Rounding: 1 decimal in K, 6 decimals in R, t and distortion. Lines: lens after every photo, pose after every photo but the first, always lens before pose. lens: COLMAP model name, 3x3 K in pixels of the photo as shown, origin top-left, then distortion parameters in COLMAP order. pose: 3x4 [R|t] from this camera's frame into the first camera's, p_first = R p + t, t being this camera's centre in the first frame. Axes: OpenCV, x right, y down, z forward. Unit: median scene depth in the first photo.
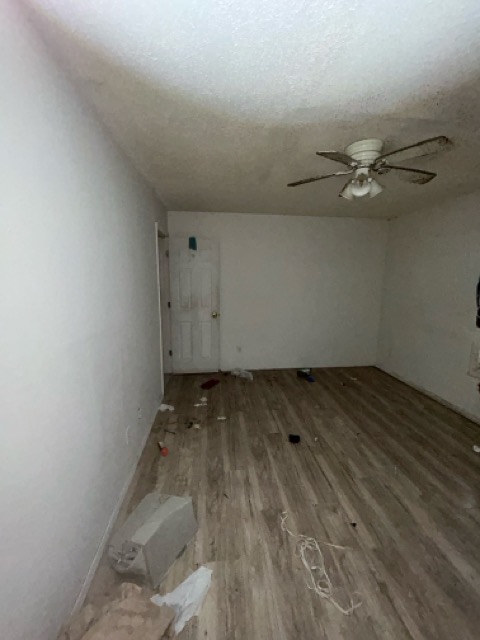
lens RADIAL K [[260.6, 0, 240.4], [0, 260.6, 319.5], [0, 0, 1]] dist [0.000806, 0.000467]
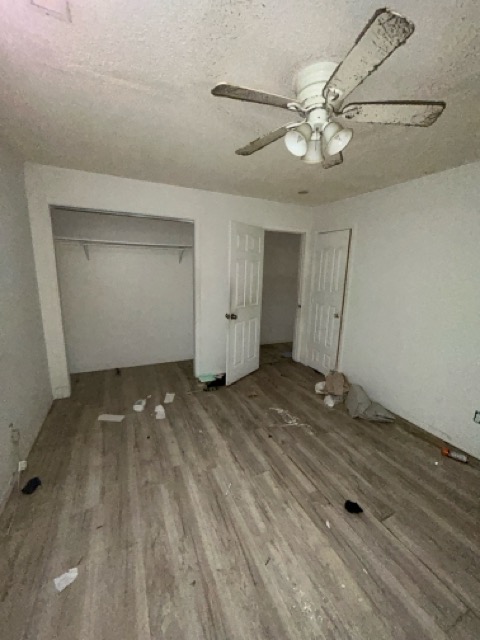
lens RADIAL K [[261.3, 0, 241.5], [0, 261.3, 320.3], [0, 0, 1]] dist [-0.000175, 0.000008]
pose [[-0.946664, 0.027528, -0.321045, 0.742815], [-0.091679, 0.932155, 0.350261, -0.234797], [0.308906, 0.361012, -0.879913, 1.432430]]
